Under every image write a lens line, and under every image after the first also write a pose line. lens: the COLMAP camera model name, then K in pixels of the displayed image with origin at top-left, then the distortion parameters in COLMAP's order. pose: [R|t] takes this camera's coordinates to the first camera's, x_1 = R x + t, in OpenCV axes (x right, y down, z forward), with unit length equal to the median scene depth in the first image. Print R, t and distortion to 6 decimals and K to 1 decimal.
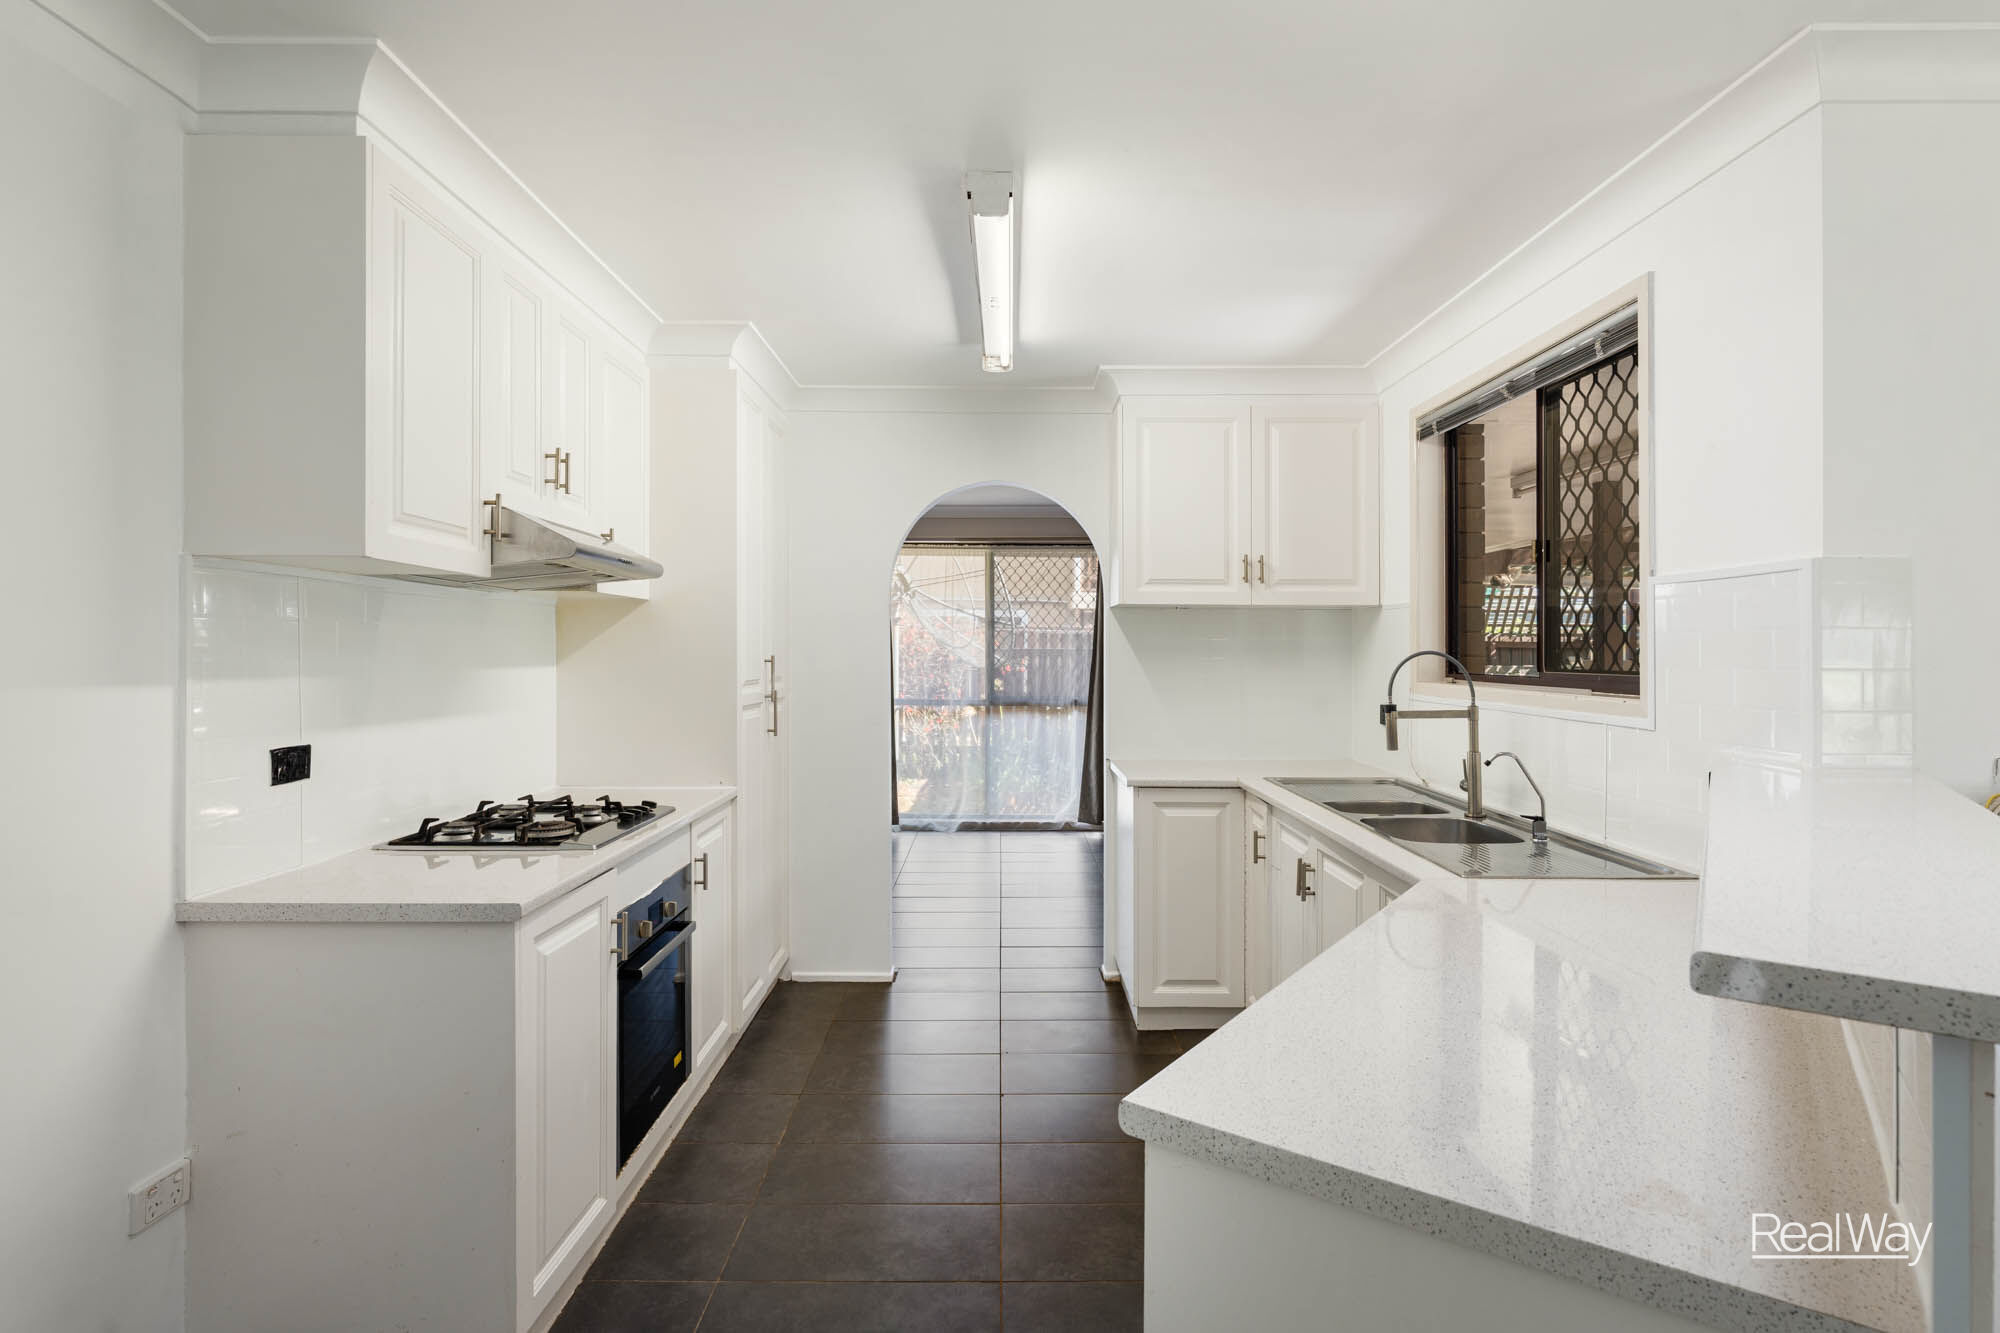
lens RADIAL K [[1019.9, 0, 1001.7], [0, 1019.9, 651.2], [0, 0, 1]] dist [0.003186, 0.001394]
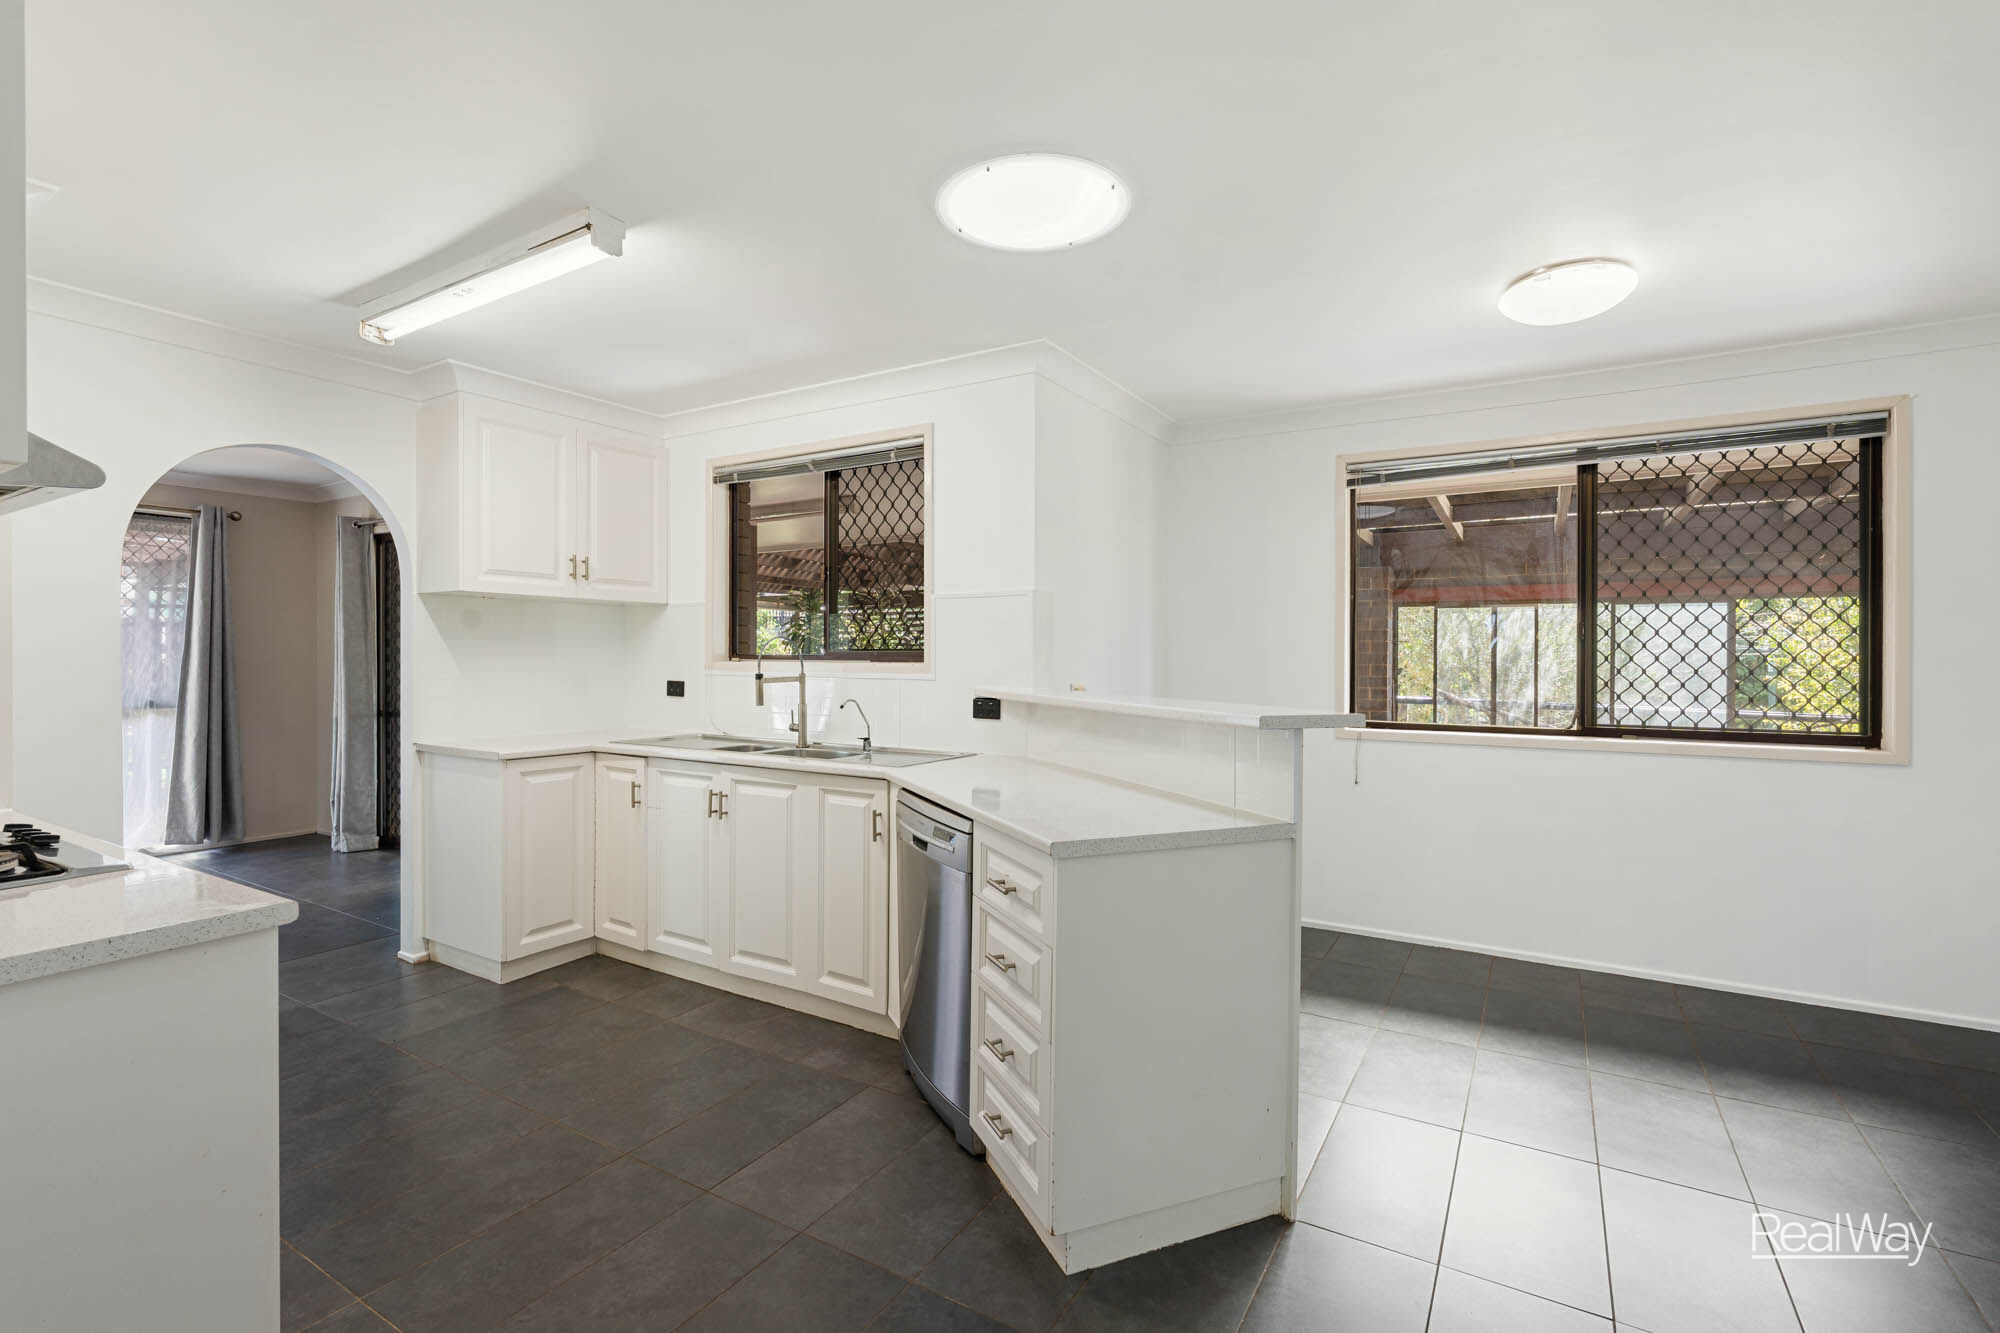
lens RADIAL K [[898.3, 0, 999.2], [0, 898.3, 662.4], [0, 0, 1]] dist [-0.001610, 0.000150]
pose [[0.525066, -0.009625, 0.851007, -0.406798], [0.001014, 0.999942, 0.010684, 0.019209], [-0.851061, -0.004747, 0.525045, 0.049265]]
